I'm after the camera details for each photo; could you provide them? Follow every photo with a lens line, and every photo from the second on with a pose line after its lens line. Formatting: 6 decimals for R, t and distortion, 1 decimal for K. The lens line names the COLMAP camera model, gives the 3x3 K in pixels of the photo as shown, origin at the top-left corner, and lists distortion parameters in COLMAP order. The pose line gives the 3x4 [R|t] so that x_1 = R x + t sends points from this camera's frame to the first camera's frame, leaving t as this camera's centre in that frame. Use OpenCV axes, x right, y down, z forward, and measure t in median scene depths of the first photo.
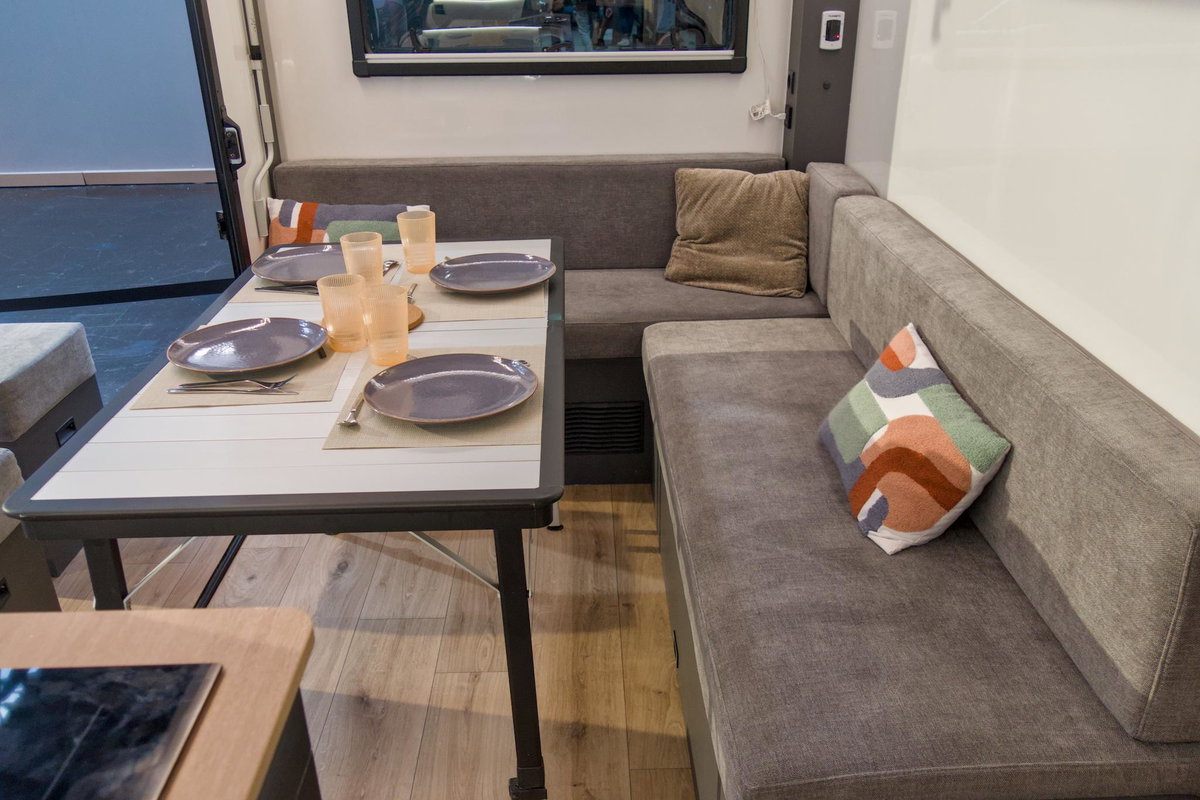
lens RADIAL K [[974.8, 0, 595.9], [0, 974.8, 430.6], [0, 0, 1]] dist [-0.025067, 0.002197]
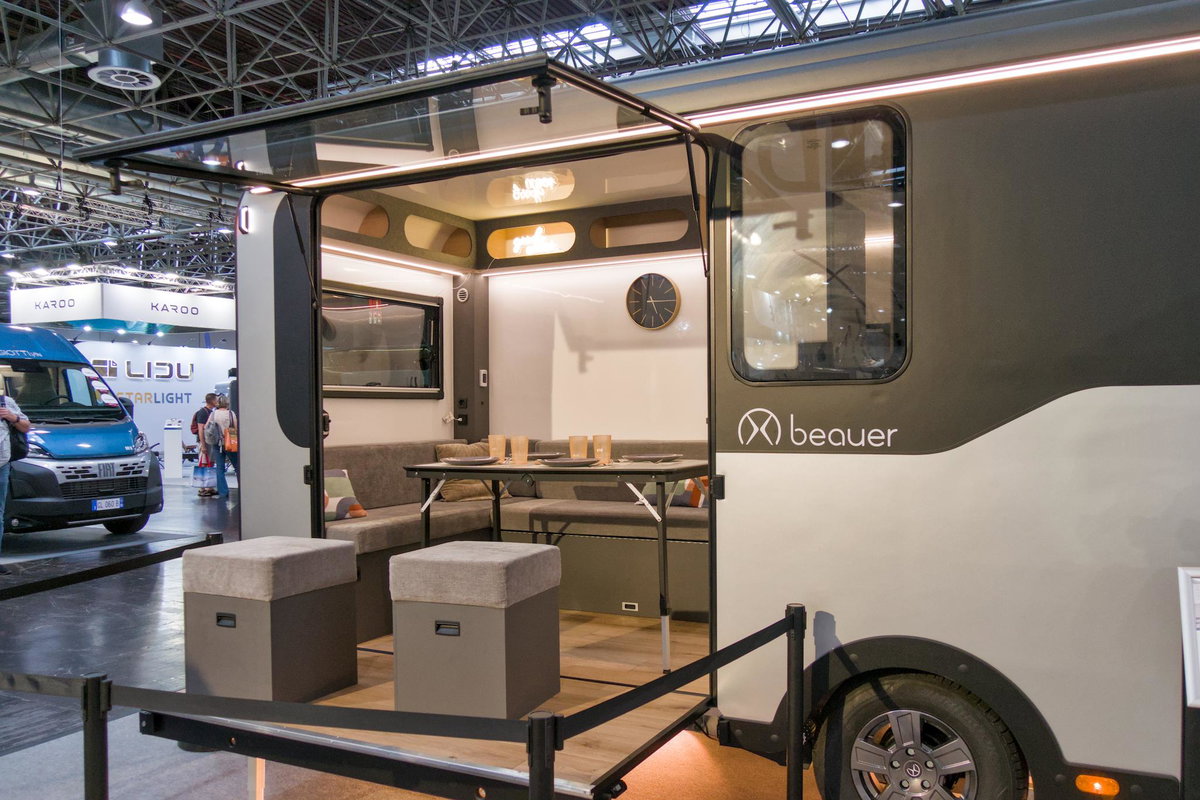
lens RADIAL K [[983.2, 0, 603.7], [0, 983.2, 422.2], [0, 0, 1]] dist [-0.011564, 0.013832]
pose [[0.471730, -0.004137, 0.881734, -1.695901], [0.390774, 0.897402, -0.204855, 0.244607], [-0.790422, 0.441195, 0.424948, -0.097378]]
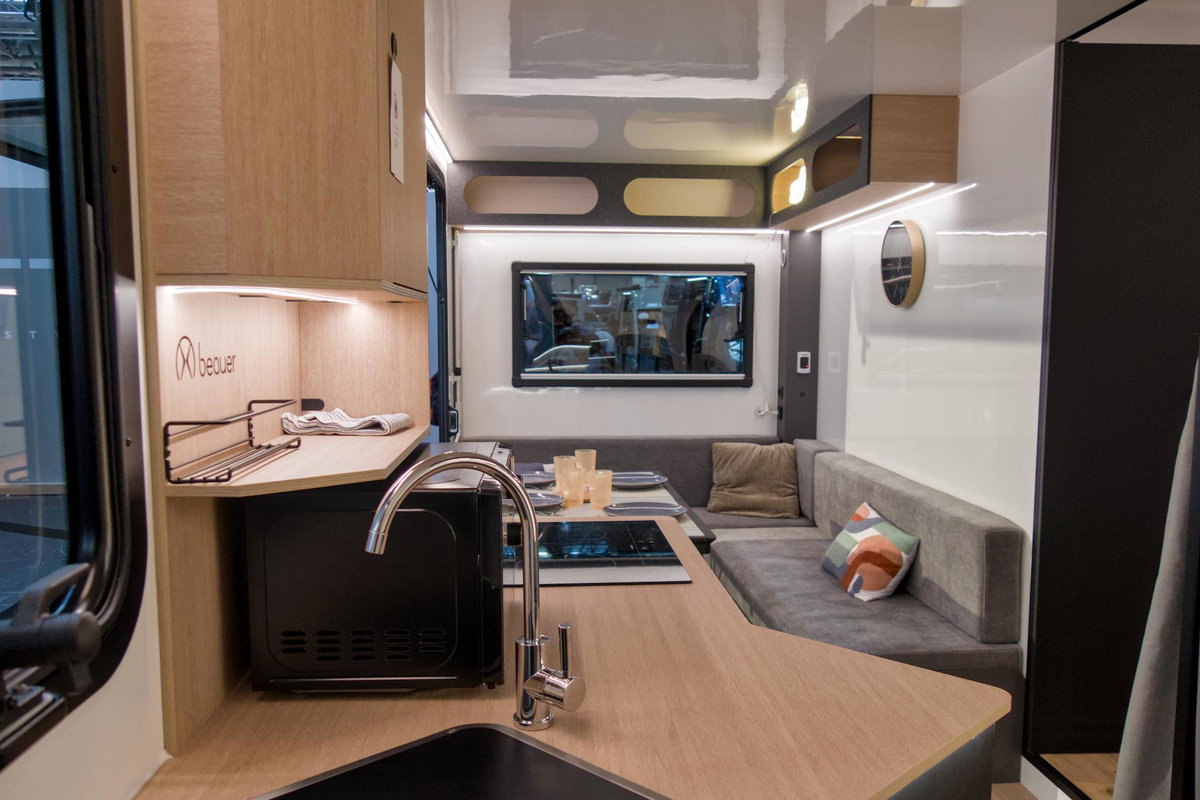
lens RADIAL K [[983.2, 0, 603.7], [0, 983.2, 422.2], [0, 0, 1]] dist [-0.011564, 0.013832]
pose [[0.998631, 0.008656, 0.051580, -0.211625], [0.009847, 0.937454, -0.347970, 0.305597], [-0.051366, 0.348002, 0.936086, -0.606656]]
